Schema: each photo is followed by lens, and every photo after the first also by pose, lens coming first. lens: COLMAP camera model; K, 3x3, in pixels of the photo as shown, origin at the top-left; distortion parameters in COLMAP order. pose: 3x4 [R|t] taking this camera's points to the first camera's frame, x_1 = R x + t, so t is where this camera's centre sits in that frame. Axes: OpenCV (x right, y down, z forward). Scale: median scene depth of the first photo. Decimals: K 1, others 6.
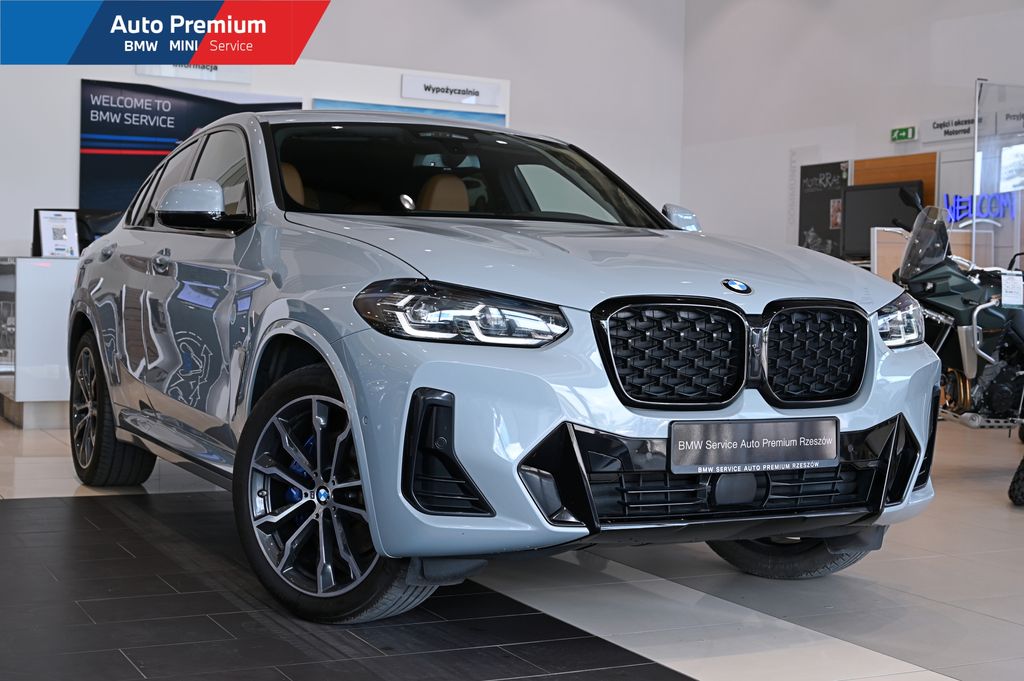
lens RADIAL K [[1441.2, 0, 510.6], [0, 1441.2, 344.1], [0, 0, 1]] dist [0.032415, 0.000000]
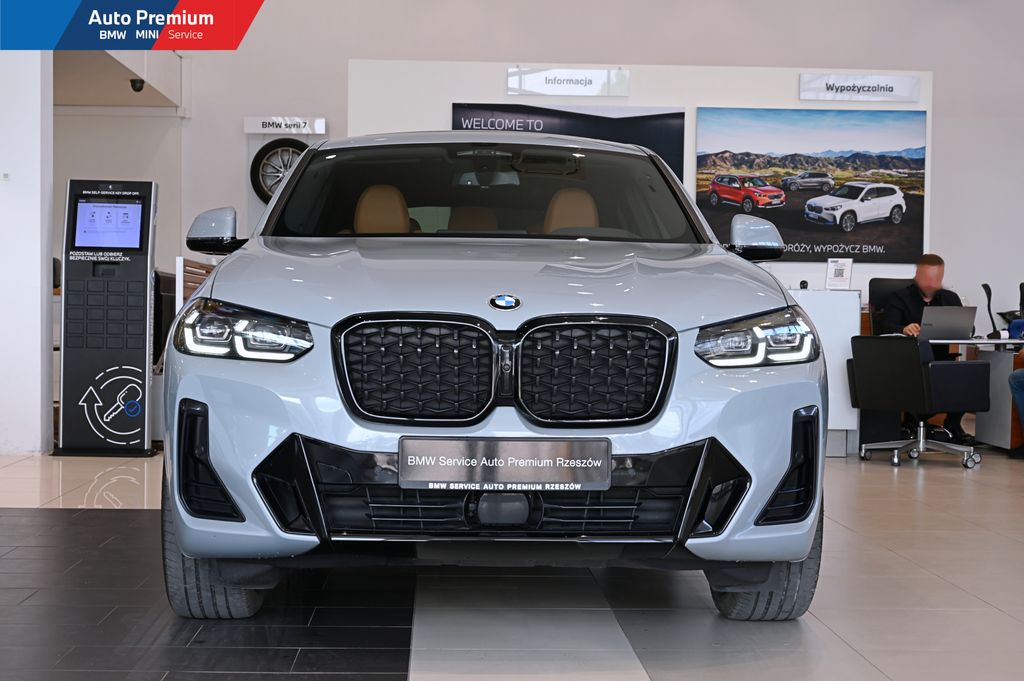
lens RADIAL K [[1616.9, 0, 510.3], [0, 1616.9, 343.2], [0, 0, 1]] dist [0.052359, 0.000000]
pose [[0.909863, 0.001747, -0.414905, 0.613397], [-0.010044, 0.999791, -0.017818, 0.007352], [0.414787, 0.020379, 0.909690, -0.000772]]
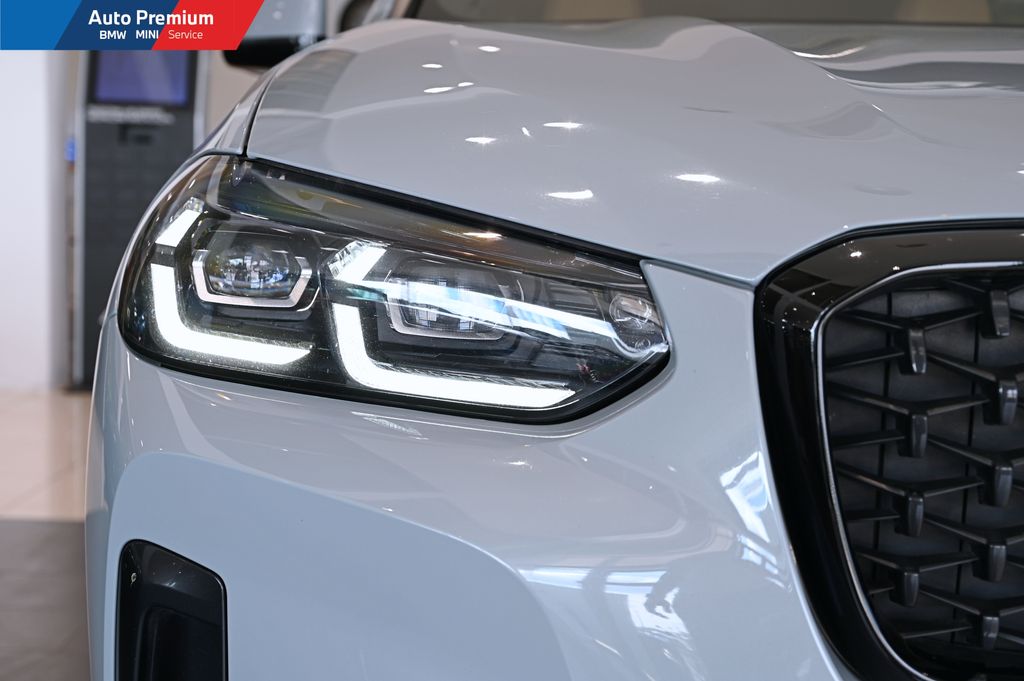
lens RADIAL K [[1558.8, 0, 509.6], [0, 1558.8, 339.5], [0, 0, 1]] dist [0.051835, 0.000000]
pose [[0.890358, 0.047453, -0.452782, 0.127588], [-0.024696, 0.998123, 0.056044, -0.025601], [0.454591, -0.038717, 0.889858, 0.708337]]
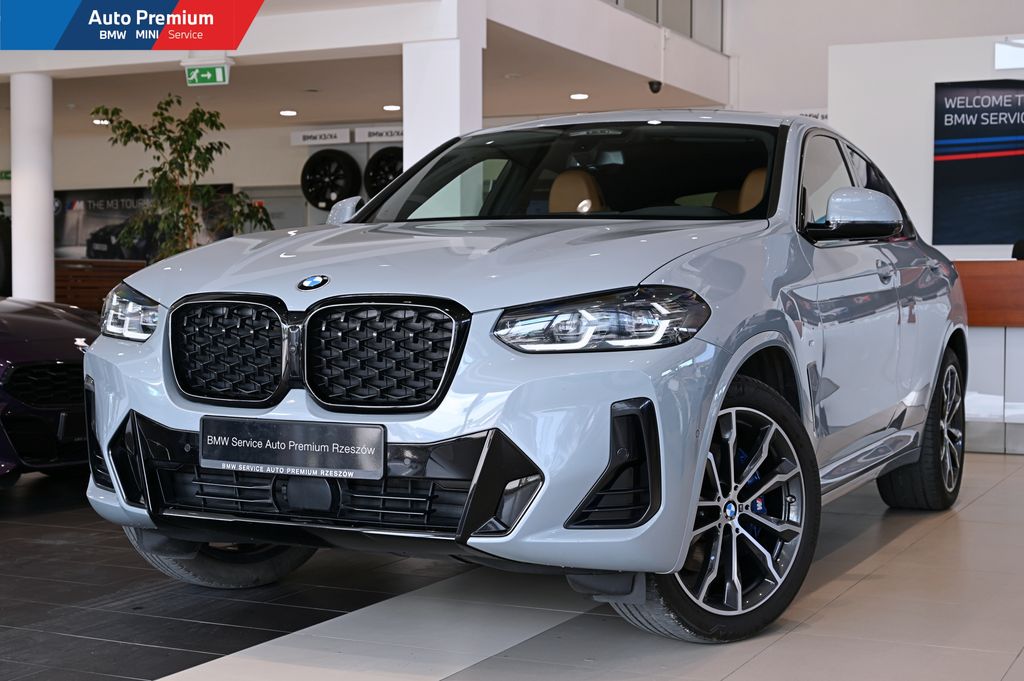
lens RADIAL K [[1558.8, 0, 515.2], [0, 1558.8, 335.0], [0, 0, 1]] dist [0.051835, 0.000000]
pose [[0.610645, 0.008420, -0.791860, 1.055621], [-0.027078, 0.999581, -0.010252, 0.001846], [0.791441, 0.027702, 0.610617, 0.469149]]
